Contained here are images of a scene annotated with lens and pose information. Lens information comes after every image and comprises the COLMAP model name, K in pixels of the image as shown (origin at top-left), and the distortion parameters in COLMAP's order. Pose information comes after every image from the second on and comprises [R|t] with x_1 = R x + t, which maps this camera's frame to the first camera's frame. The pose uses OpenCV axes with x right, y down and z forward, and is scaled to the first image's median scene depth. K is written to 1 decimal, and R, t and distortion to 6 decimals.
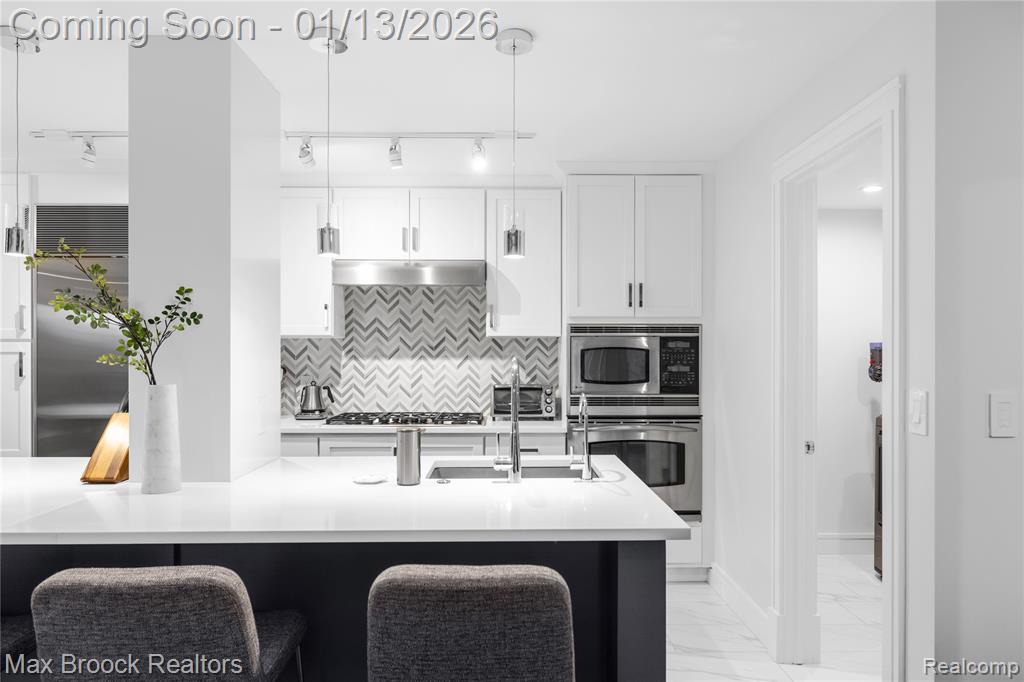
lens RADIAL K [[678.2, 0, 511.7], [0, 678.2, 347.3], [0, 0, 1]] dist [0.000892, -0.001873]
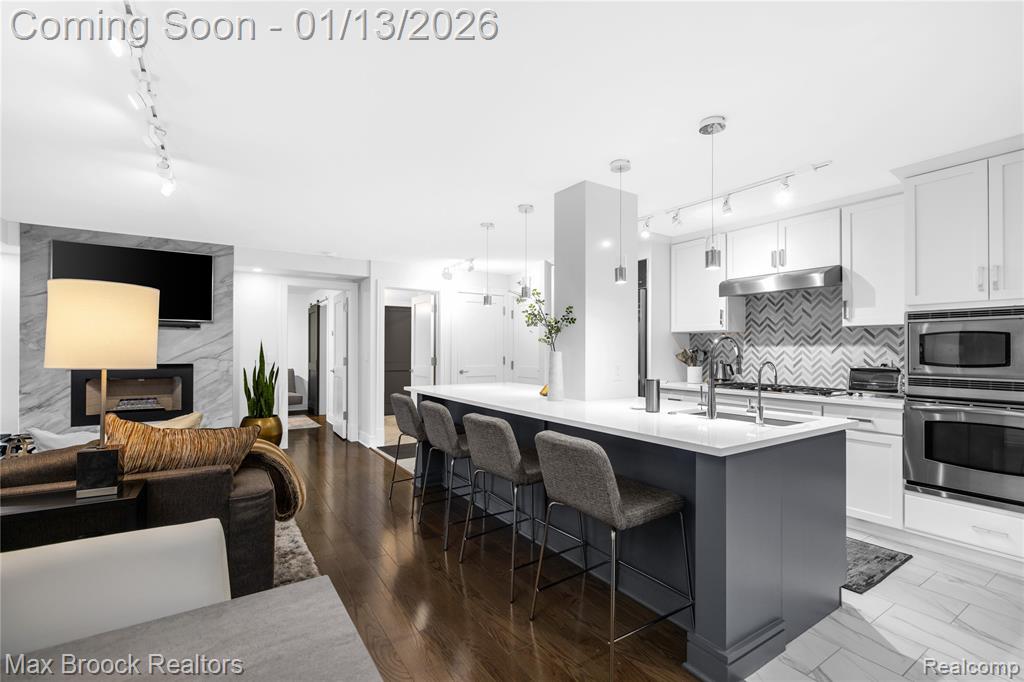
lens RADIAL K [[457.6, 0, 512.6], [0, 457.6, 345.9], [0, 0, 1]] dist [-0.012389, 0.000613]
pose [[0.533760, -0.005335, -0.845619, 0.319230], [0.000614, 0.999982, -0.005921, 0.021962], [0.845636, 0.002641, 0.533754, 0.046806]]
